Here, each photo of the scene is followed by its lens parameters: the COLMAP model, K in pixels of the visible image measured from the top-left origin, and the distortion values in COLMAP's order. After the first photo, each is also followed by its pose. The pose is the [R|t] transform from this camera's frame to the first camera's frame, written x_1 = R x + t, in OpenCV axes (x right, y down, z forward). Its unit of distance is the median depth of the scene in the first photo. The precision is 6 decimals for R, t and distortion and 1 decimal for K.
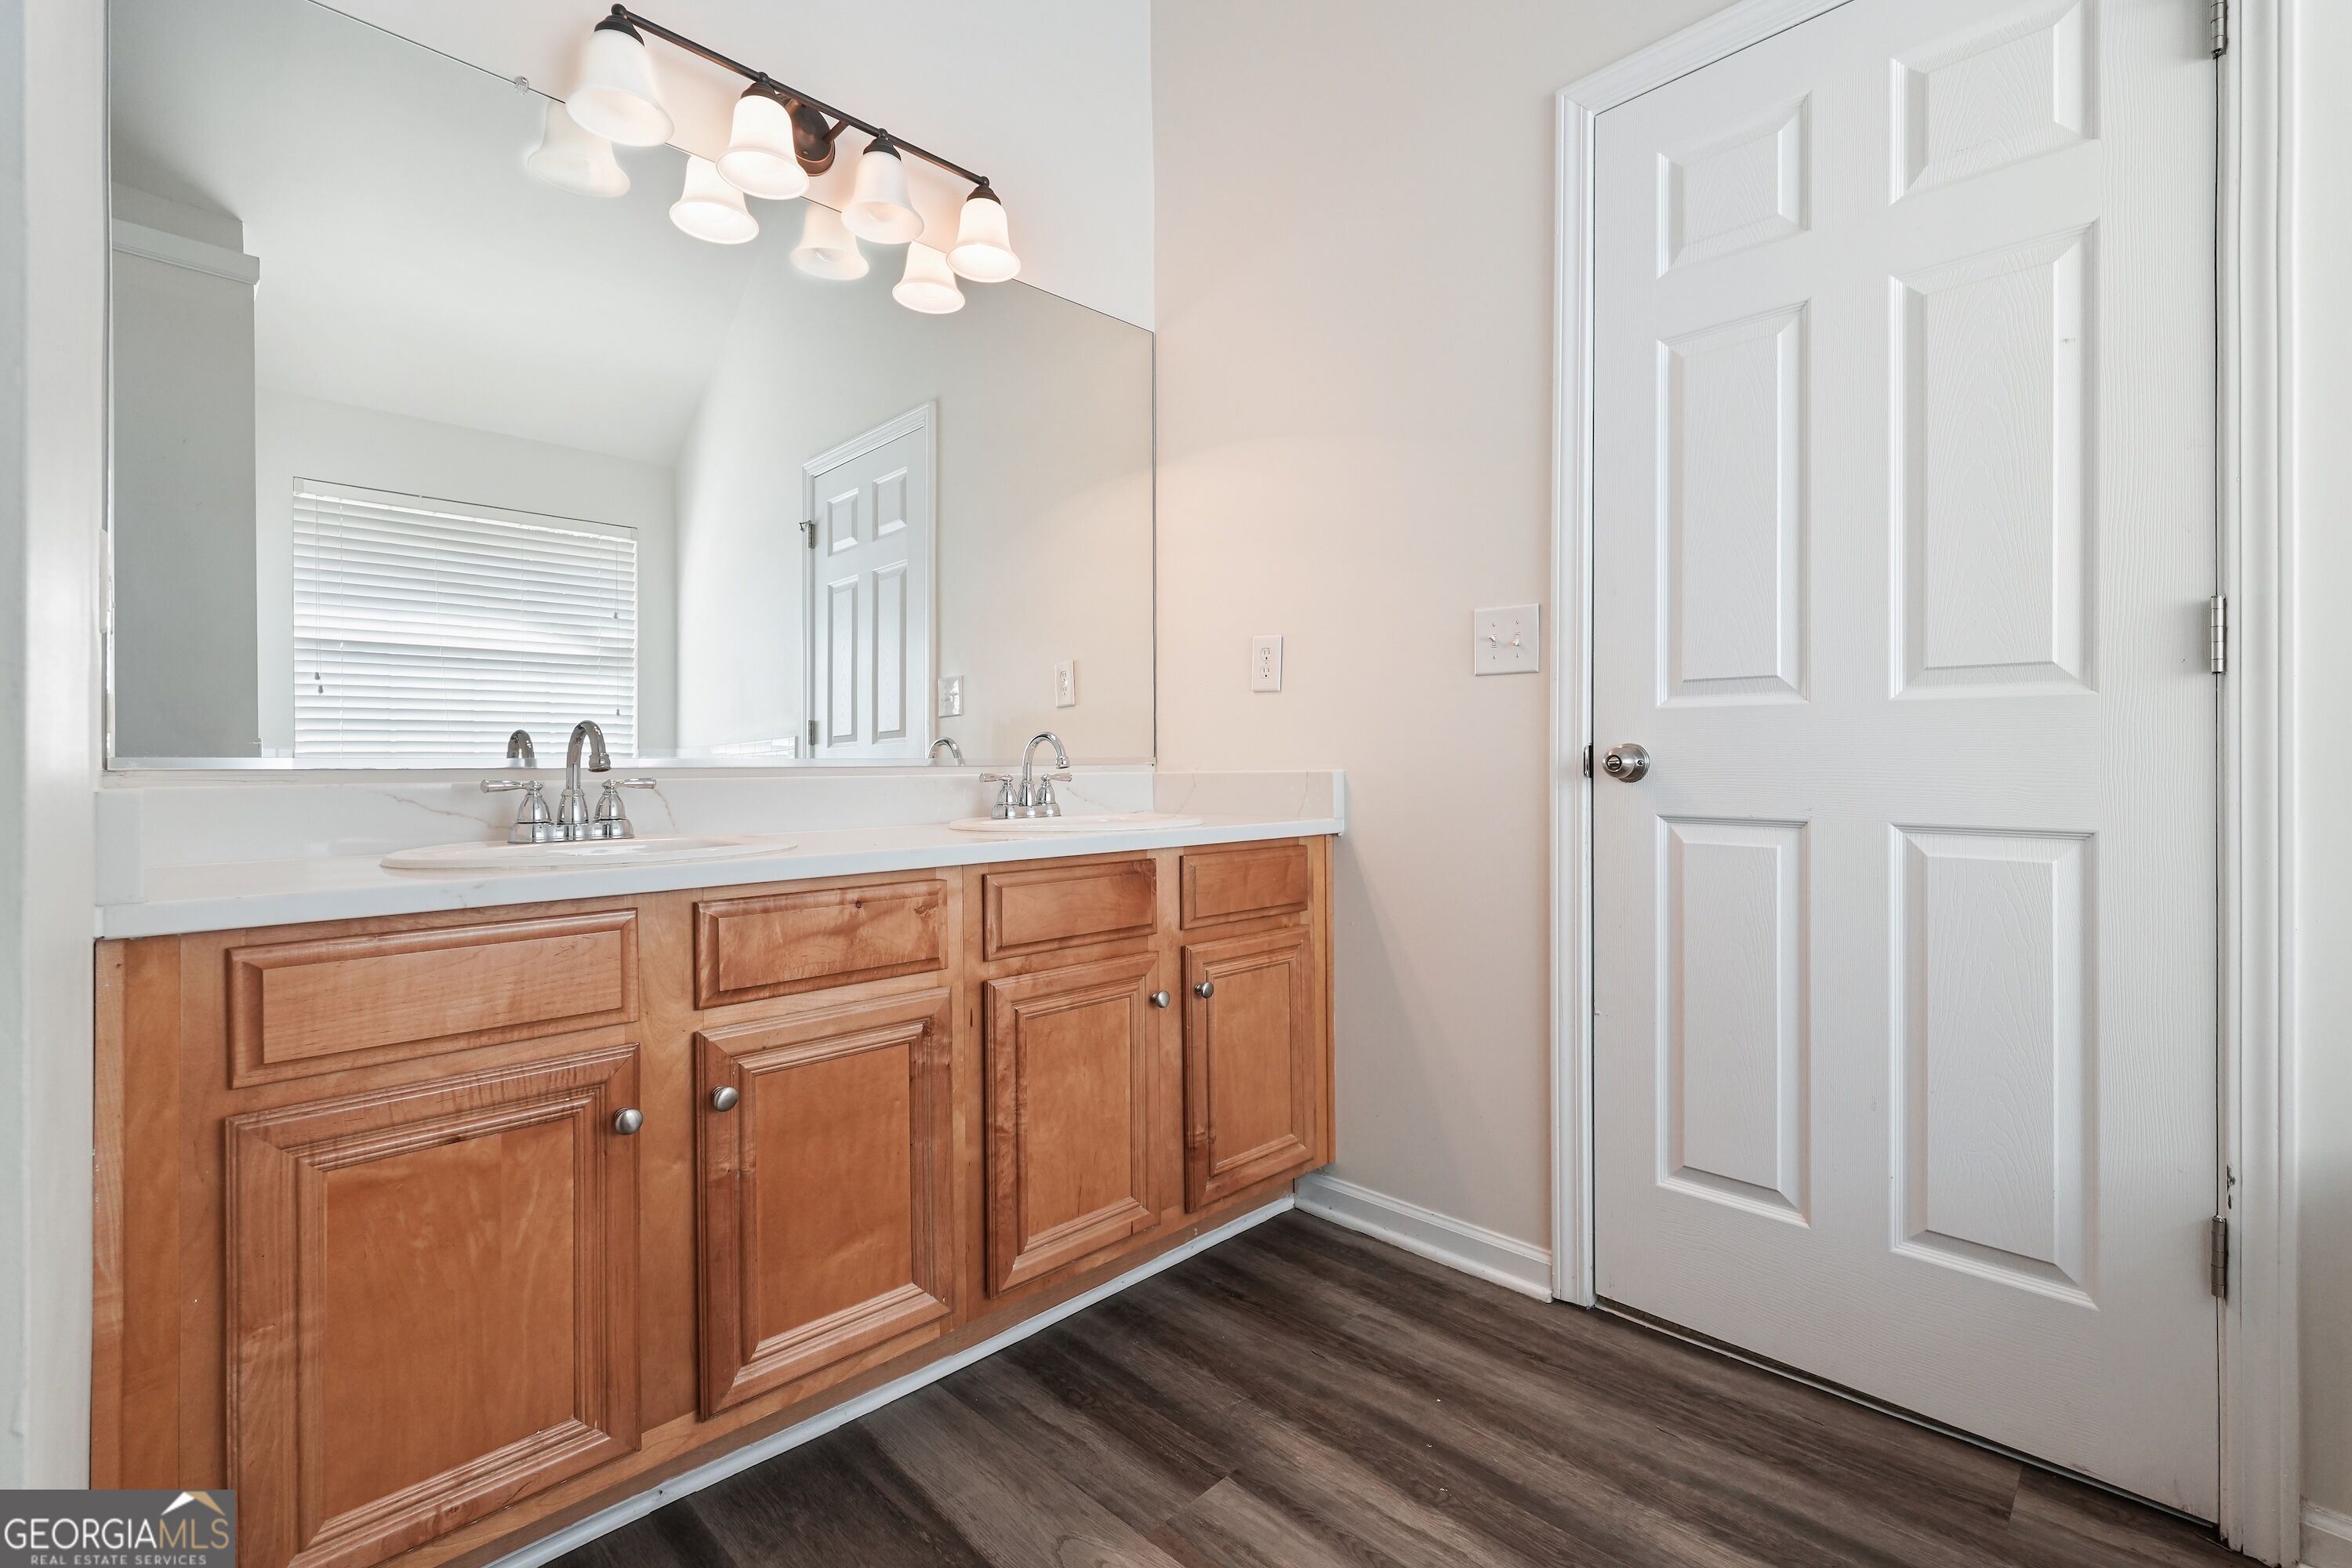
lens RADIAL K [[1038.4, 0, 1183.1], [0, 1038.4, 777.6], [0, 0, 1]] dist [0.004746, 0.000569]
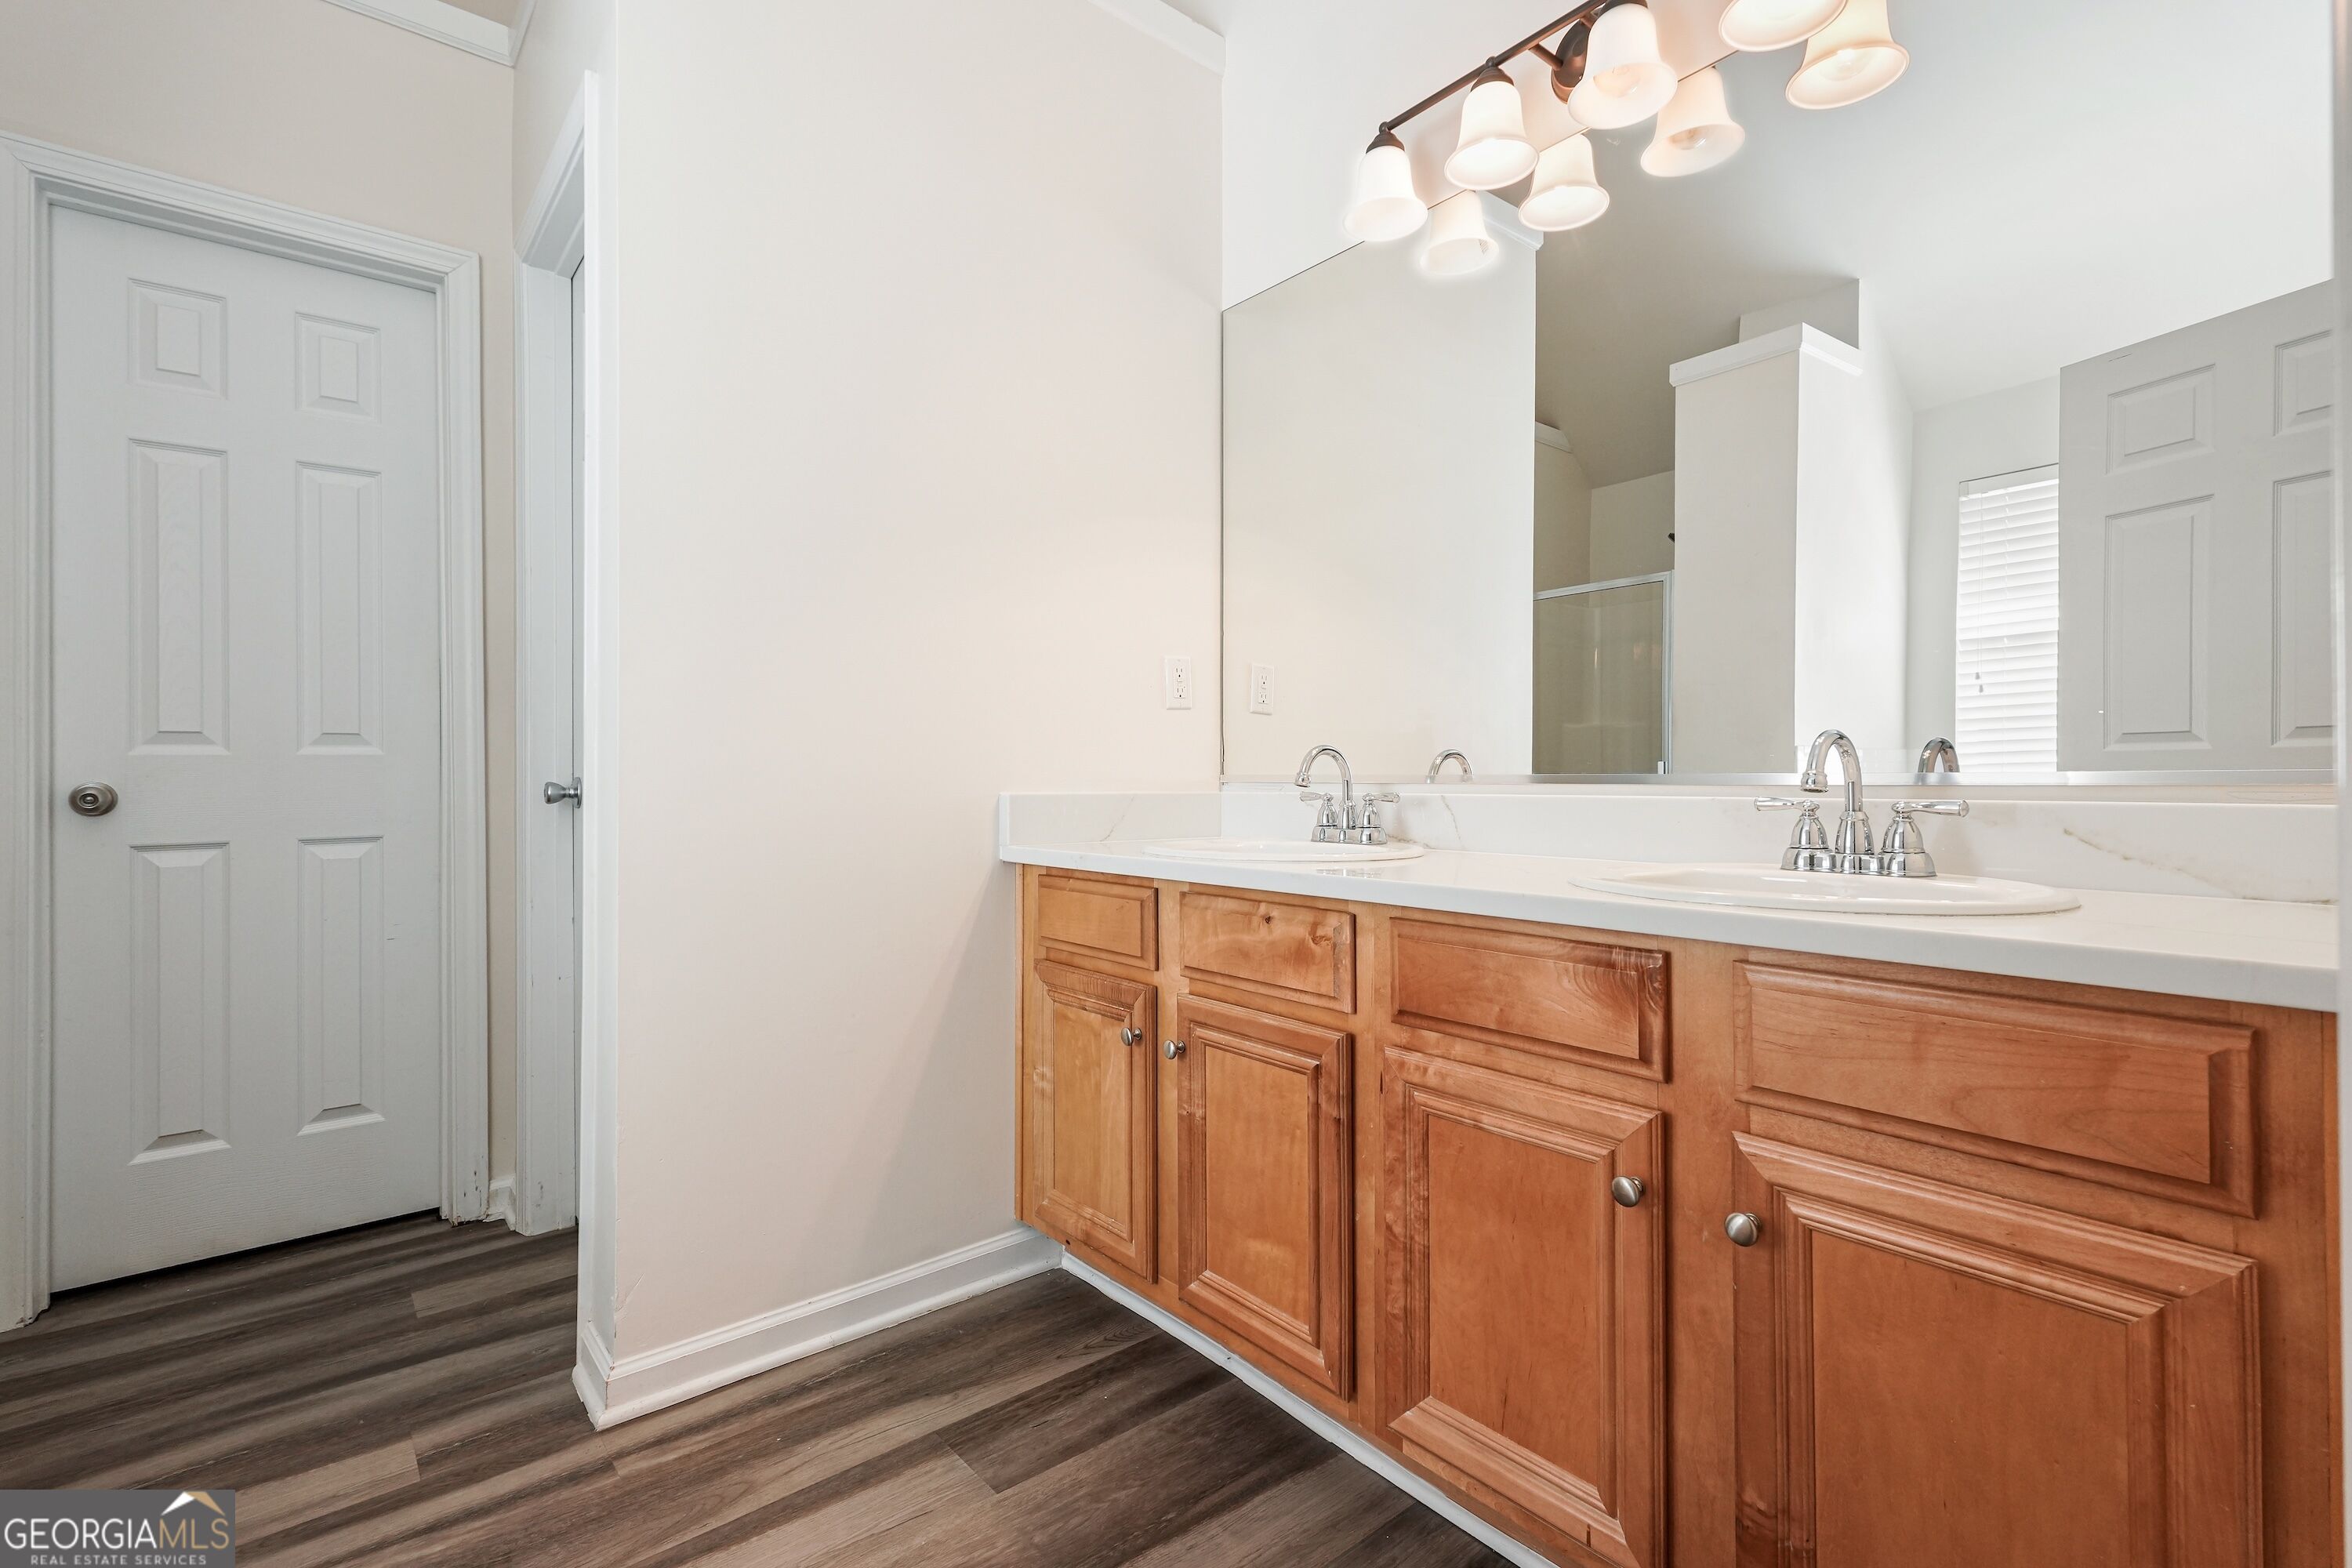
lens RADIAL K [[1077.4, 0, 1185.7], [0, 1077.4, 770.5], [0, 0, 1]] dist [-0.001917, -0.000587]
pose [[-0.105771, 0.003243, -0.994385, 0.699653], [-0.001284, 0.999993, 0.003398, -0.026492], [0.994390, 0.001636, -0.105766, 0.948739]]
